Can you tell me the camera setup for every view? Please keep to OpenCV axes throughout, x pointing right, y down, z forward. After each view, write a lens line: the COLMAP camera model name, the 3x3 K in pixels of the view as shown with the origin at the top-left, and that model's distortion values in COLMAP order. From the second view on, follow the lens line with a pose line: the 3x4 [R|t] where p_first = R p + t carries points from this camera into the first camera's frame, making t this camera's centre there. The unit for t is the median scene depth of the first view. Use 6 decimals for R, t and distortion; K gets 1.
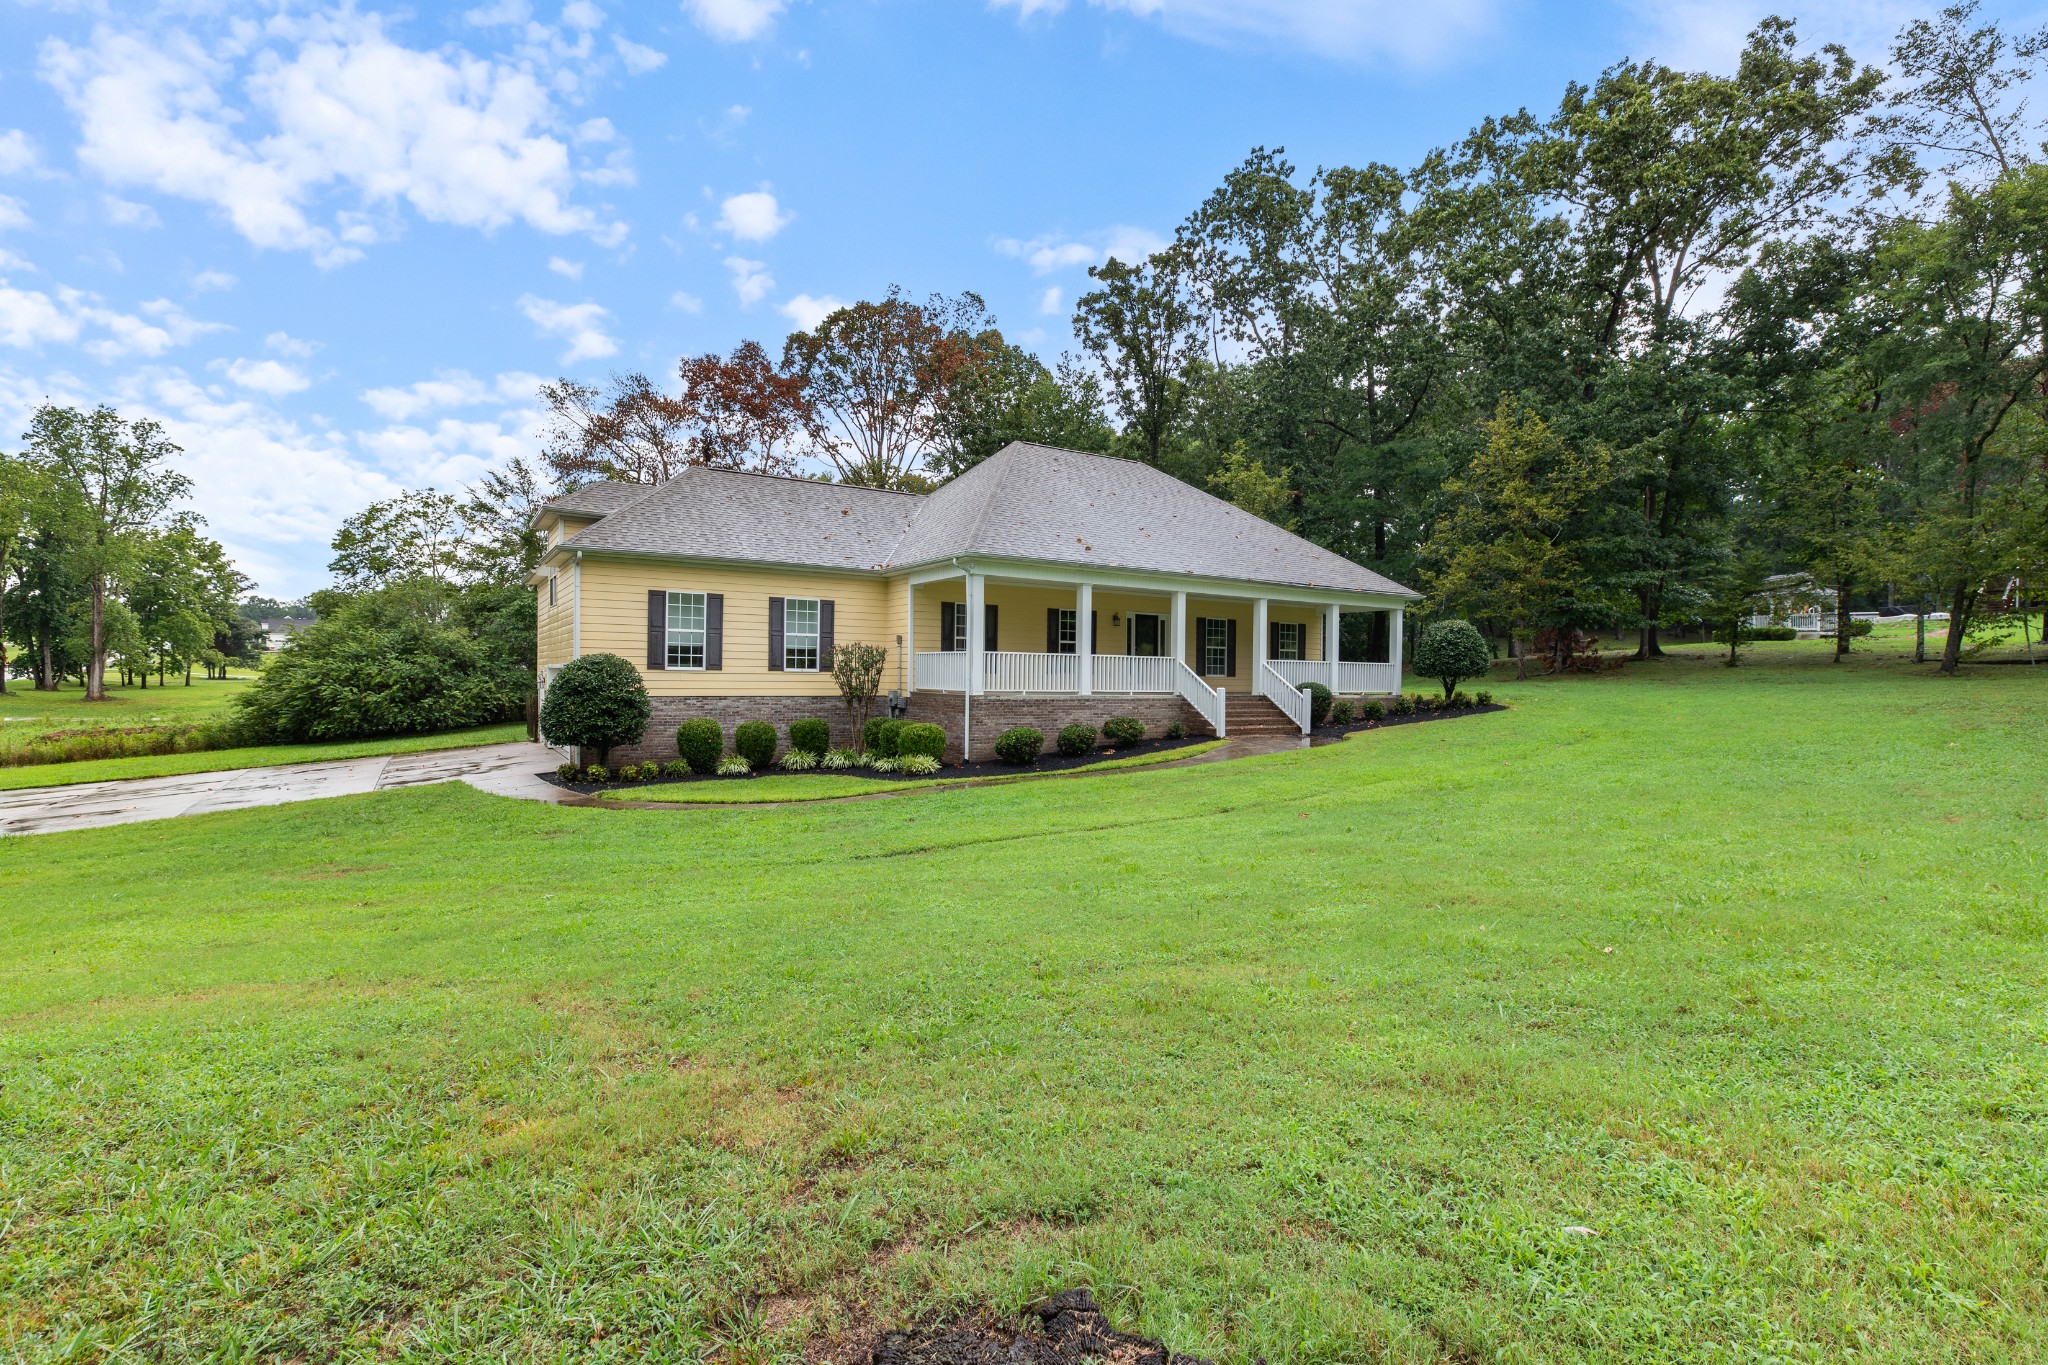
lens RADIAL K [[951.5, 0, 1022.3], [0, 951.5, 685.3], [0, 0, 1]] dist [0.014761, -0.001311]
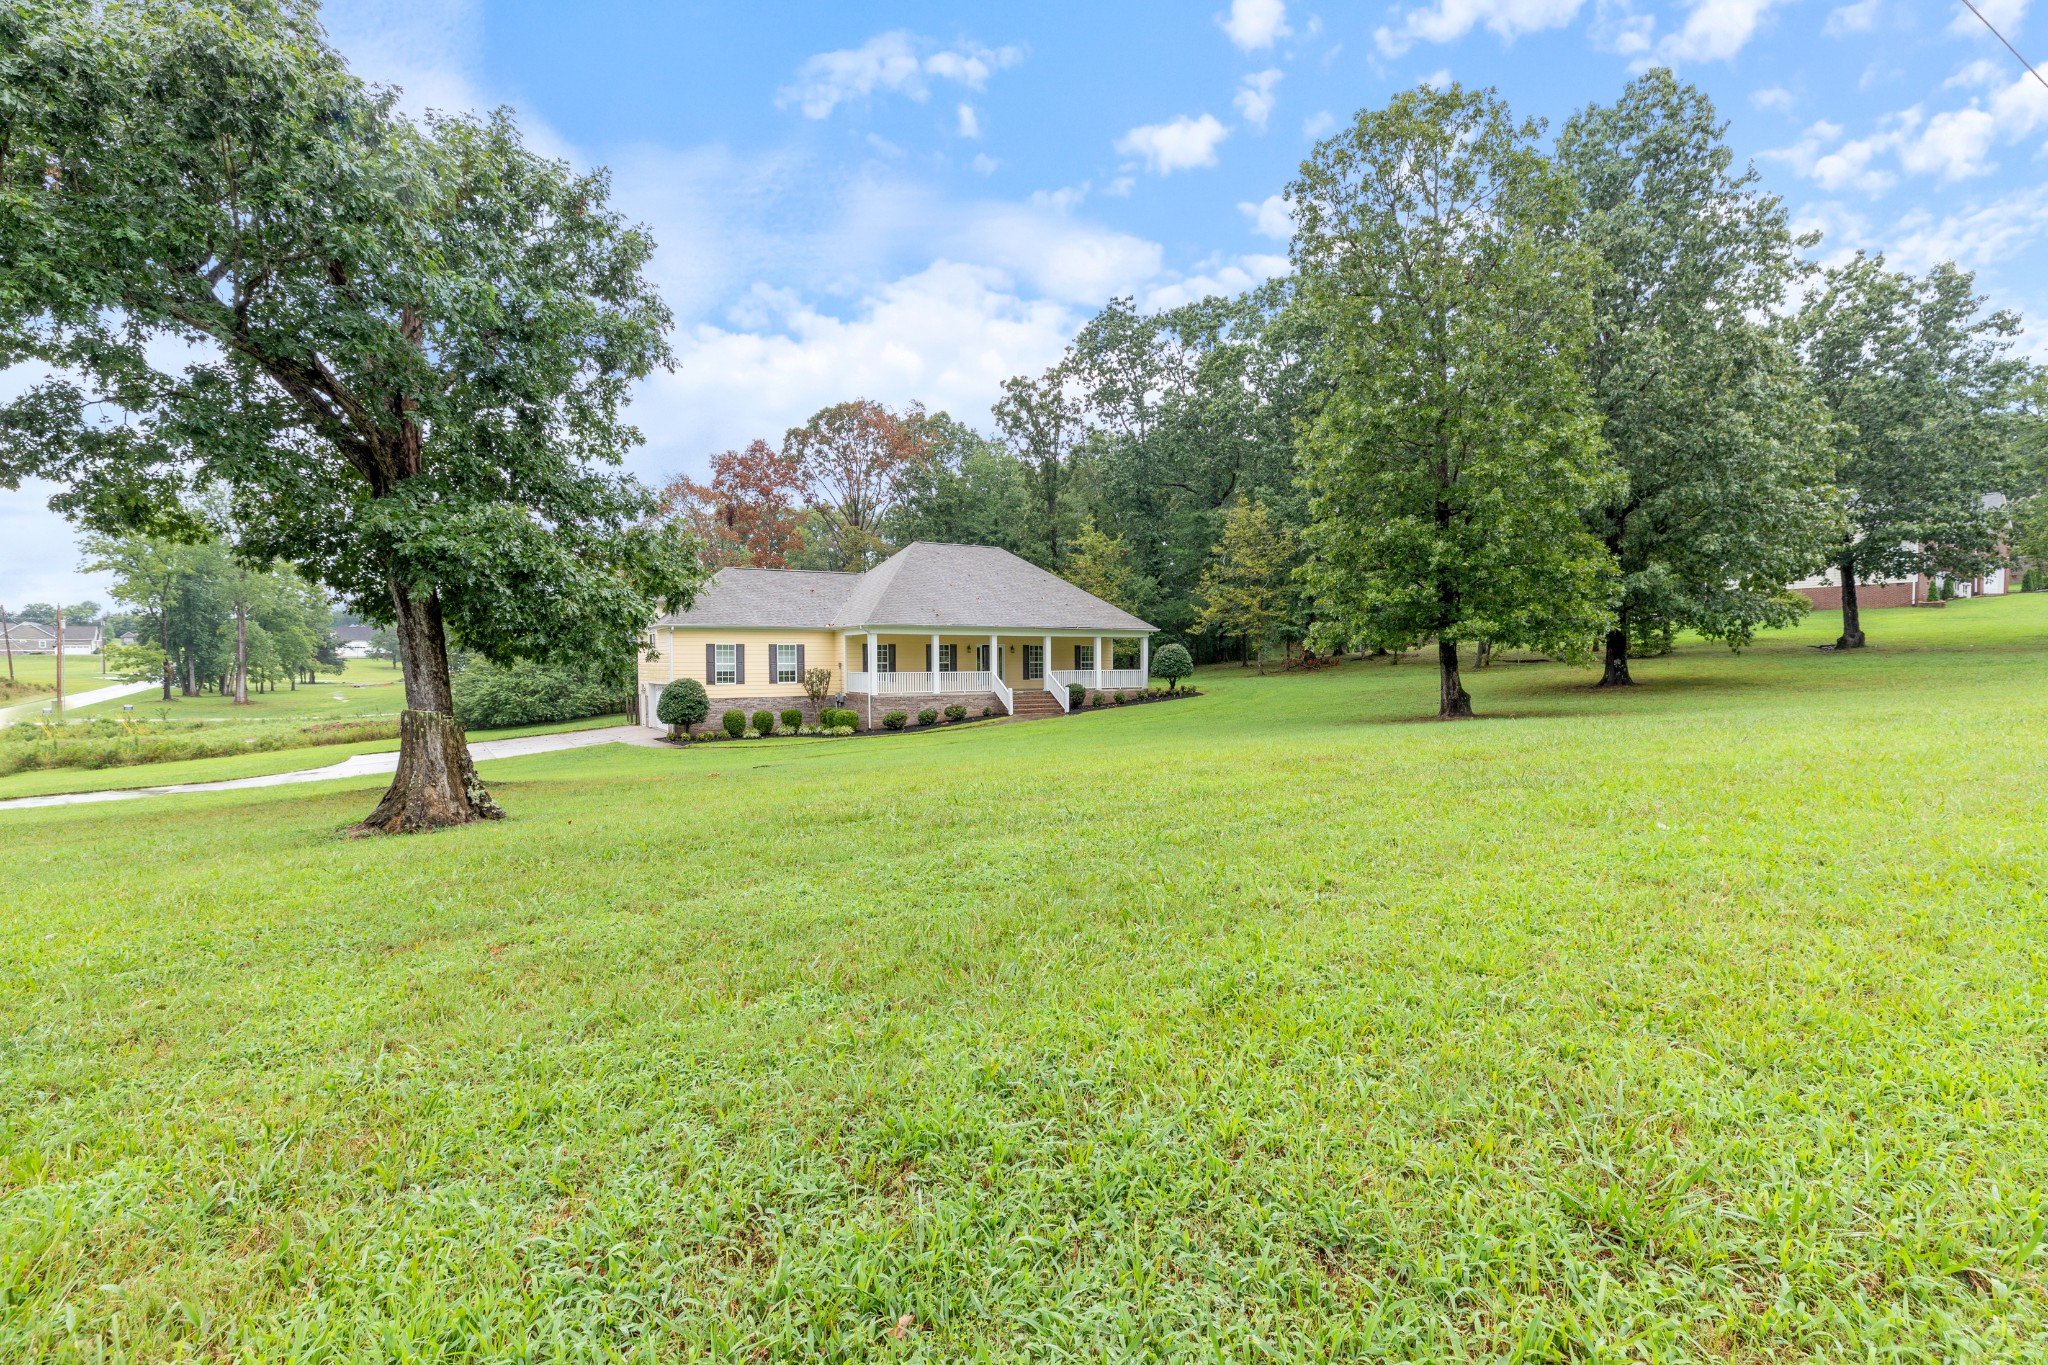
lens RADIAL K [[951.5, 0, 1027.0], [0, 951.5, 687.0], [0, 0, 1]] dist [0.014761, -0.001311]
pose [[0.999711, -0.017629, -0.016350, 0.249059], [0.017889, 0.999714, 0.015851, -0.026510], [0.016066, -0.016139, 0.999741, -0.795444]]
